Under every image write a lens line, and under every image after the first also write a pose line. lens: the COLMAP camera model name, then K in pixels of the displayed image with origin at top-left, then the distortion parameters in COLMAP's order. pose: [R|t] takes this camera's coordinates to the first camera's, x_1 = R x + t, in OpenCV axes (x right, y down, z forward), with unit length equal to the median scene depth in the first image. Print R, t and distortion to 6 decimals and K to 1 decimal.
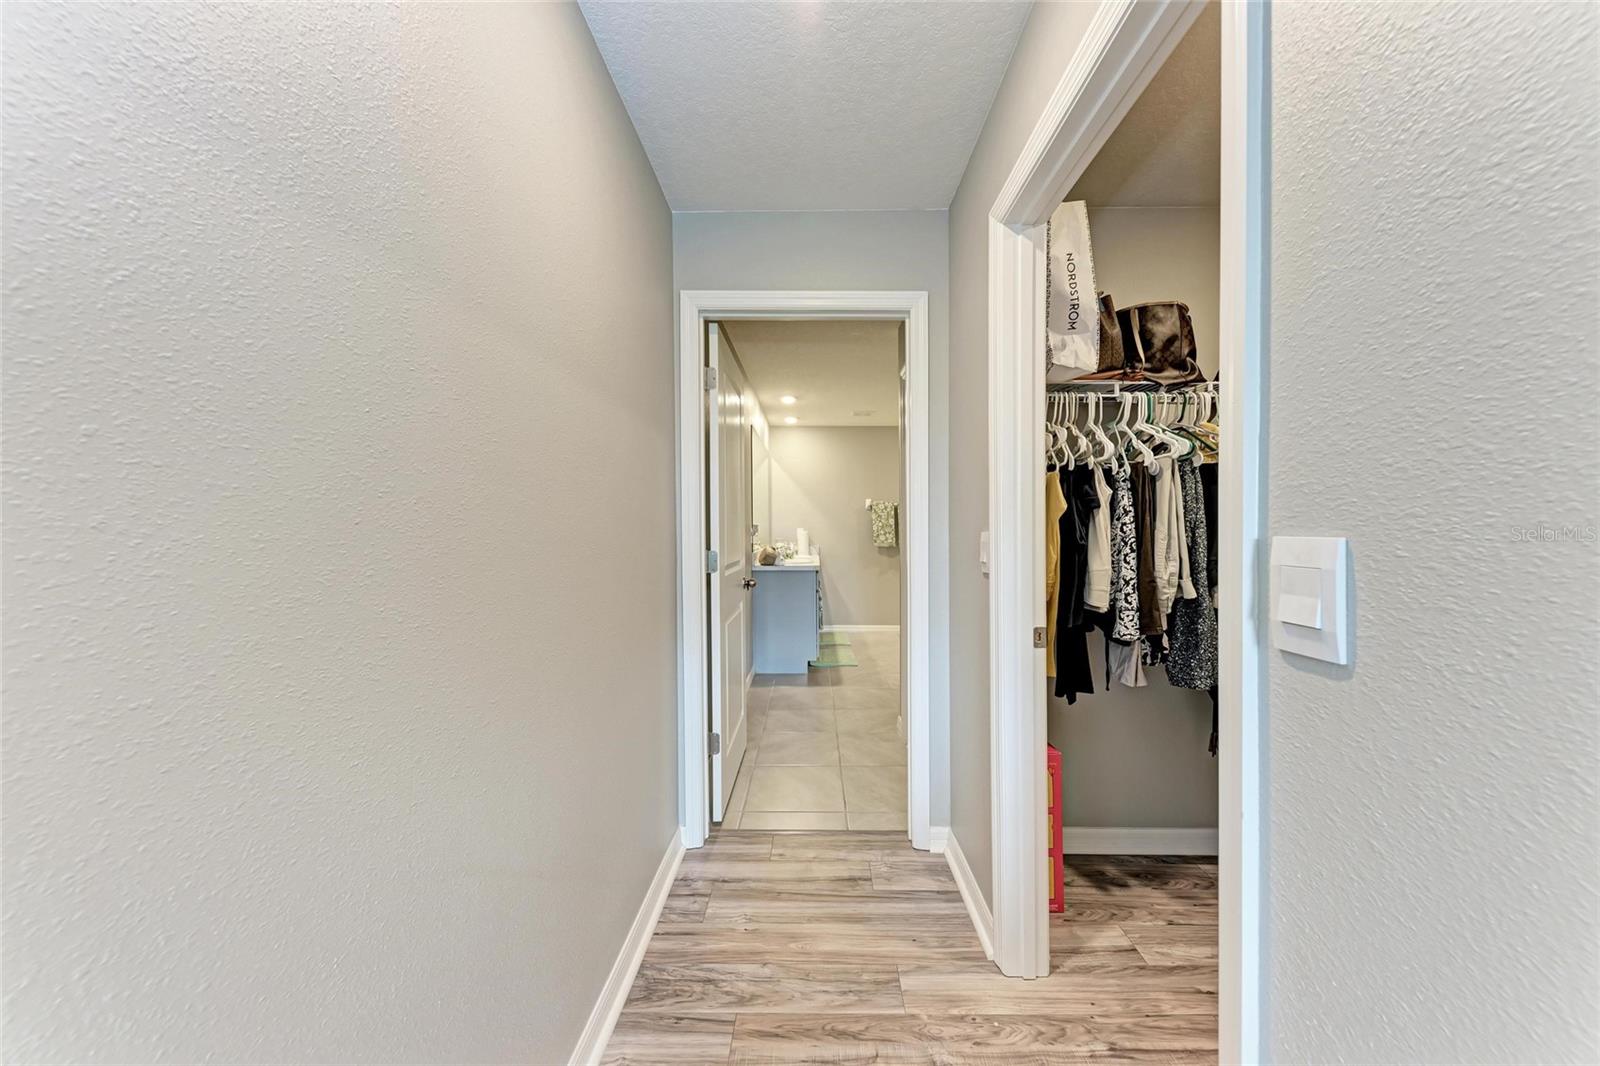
lens RADIAL K [[548.9, 0, 812.3], [0, 548.9, 531.8], [0, 0, 1]] dist [0.012249, -0.002466]
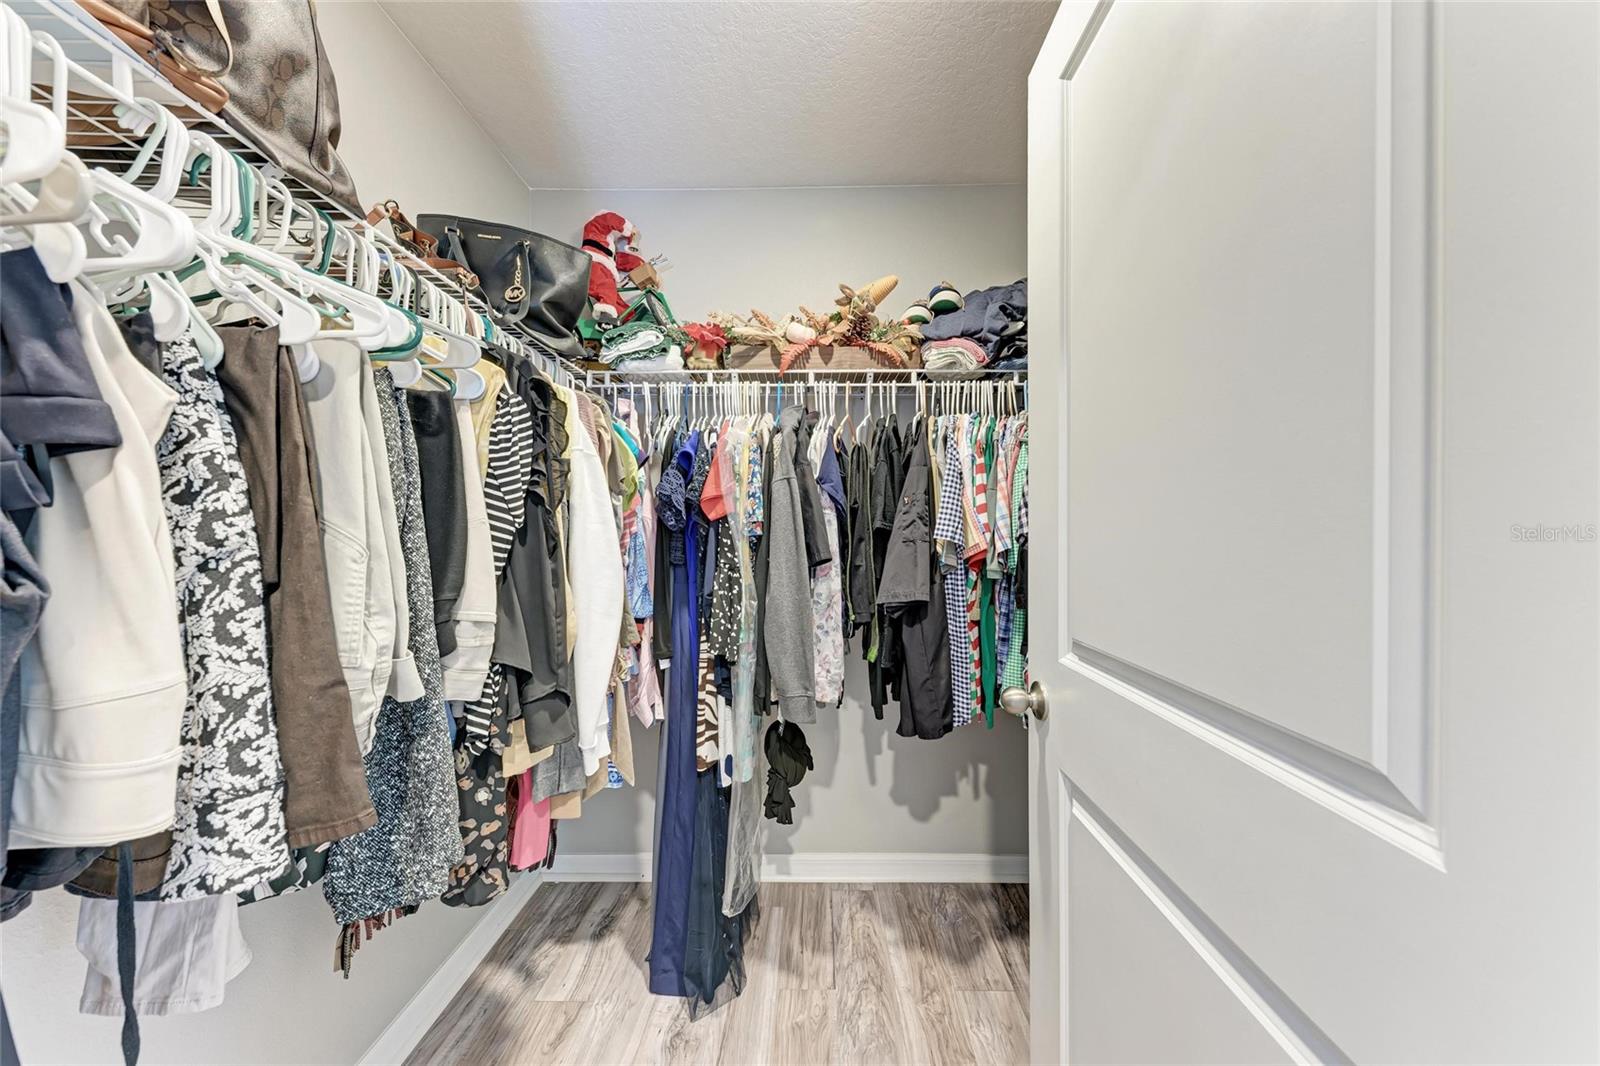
lens RADIAL K [[548.9, 0, 802.7], [0, 548.9, 539.0], [0, 0, 1]] dist [0.012249, -0.002466]
pose [[0.031785, -0.011656, 0.999427, 0.273442], [0.008889, 0.999896, 0.011379, -0.001459], [-0.999455, 0.008523, 0.031886, 0.673214]]
